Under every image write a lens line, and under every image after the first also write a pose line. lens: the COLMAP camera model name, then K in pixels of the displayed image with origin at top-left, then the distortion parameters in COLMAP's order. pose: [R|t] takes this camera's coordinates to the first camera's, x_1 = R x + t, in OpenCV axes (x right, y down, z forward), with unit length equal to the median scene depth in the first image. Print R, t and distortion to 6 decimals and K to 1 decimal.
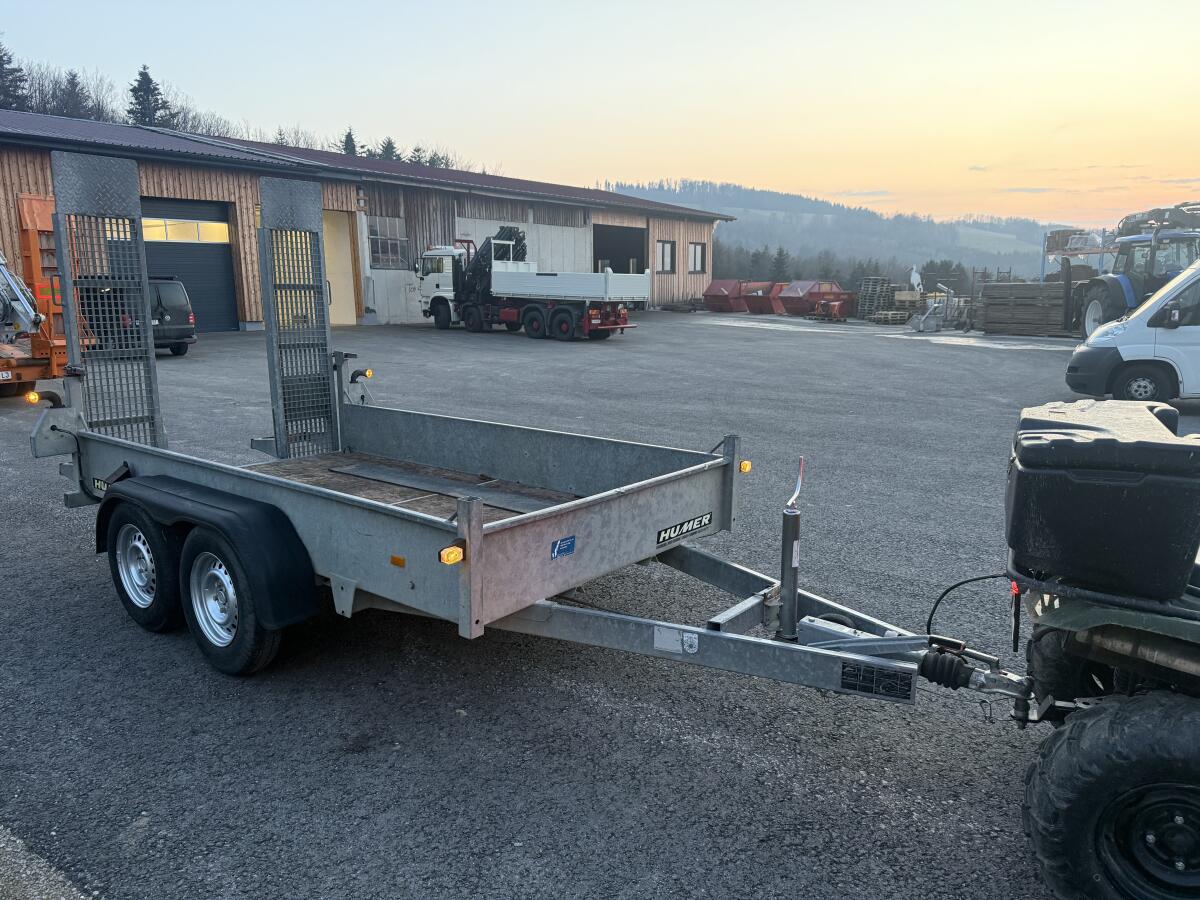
lens RADIAL K [[860.9, 0, 597.5], [0, 860.9, 452.9], [0, 0, 1]] dist [0.037733, -0.048160]
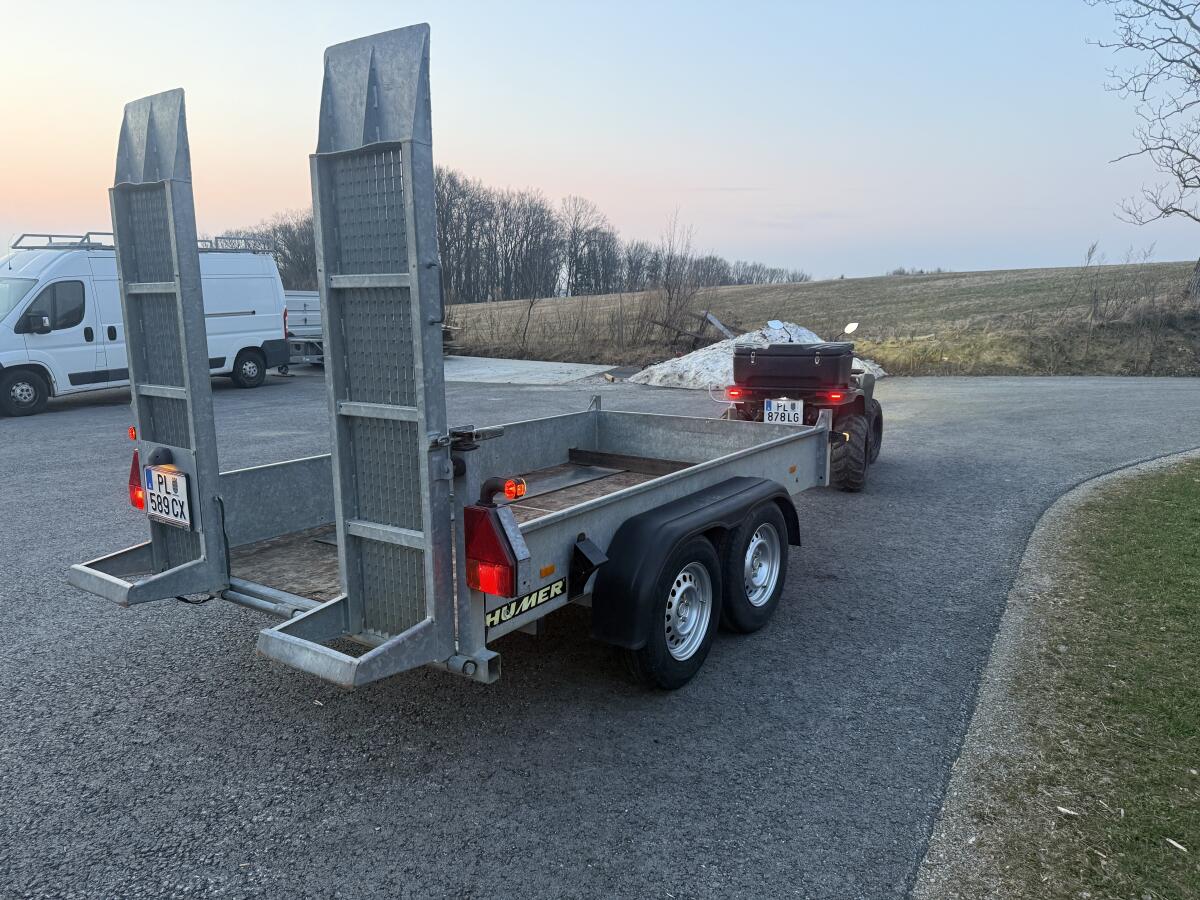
lens RADIAL K [[860.9, 0, 594.3], [0, 860.9, 449.4], [0, 0, 1]] dist [0.037733, -0.048160]
pose [[-0.077424, -0.175487, 0.981432, -1.235628], [0.189553, 0.963841, 0.187296, -0.192448], [-0.978813, 0.200534, -0.041360, 1.002803]]
